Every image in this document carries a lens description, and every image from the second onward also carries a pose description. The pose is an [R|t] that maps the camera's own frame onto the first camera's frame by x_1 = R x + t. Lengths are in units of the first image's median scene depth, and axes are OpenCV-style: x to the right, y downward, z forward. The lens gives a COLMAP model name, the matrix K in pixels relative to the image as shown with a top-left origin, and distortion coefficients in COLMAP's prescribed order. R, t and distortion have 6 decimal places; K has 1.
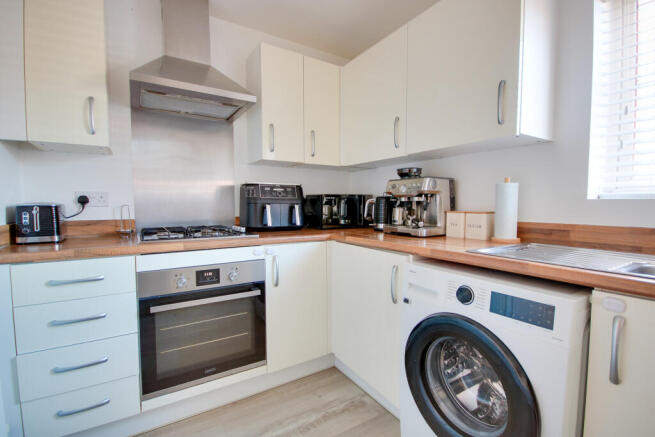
lens RADIAL K [[310.2, 0, 327.2], [0, 310.2, 222.7], [0, 0, 1]] dist [-0.002227, -0.000878]
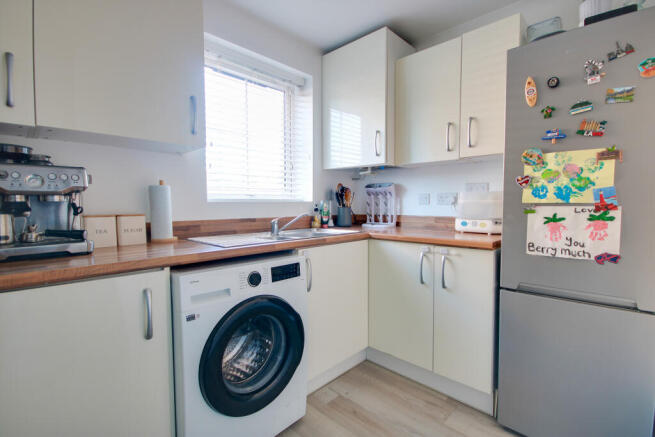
lens RADIAL K [[310.2, 0, 326.3], [0, 310.2, 217.4], [0, 0, 1]] dist [-0.002227, -0.000878]
pose [[-0.240386, -0.036398, 0.969995, -0.645718], [0.068375, 0.996180, 0.054326, -0.043305], [-0.968266, 0.079382, -0.236979, 0.817395]]
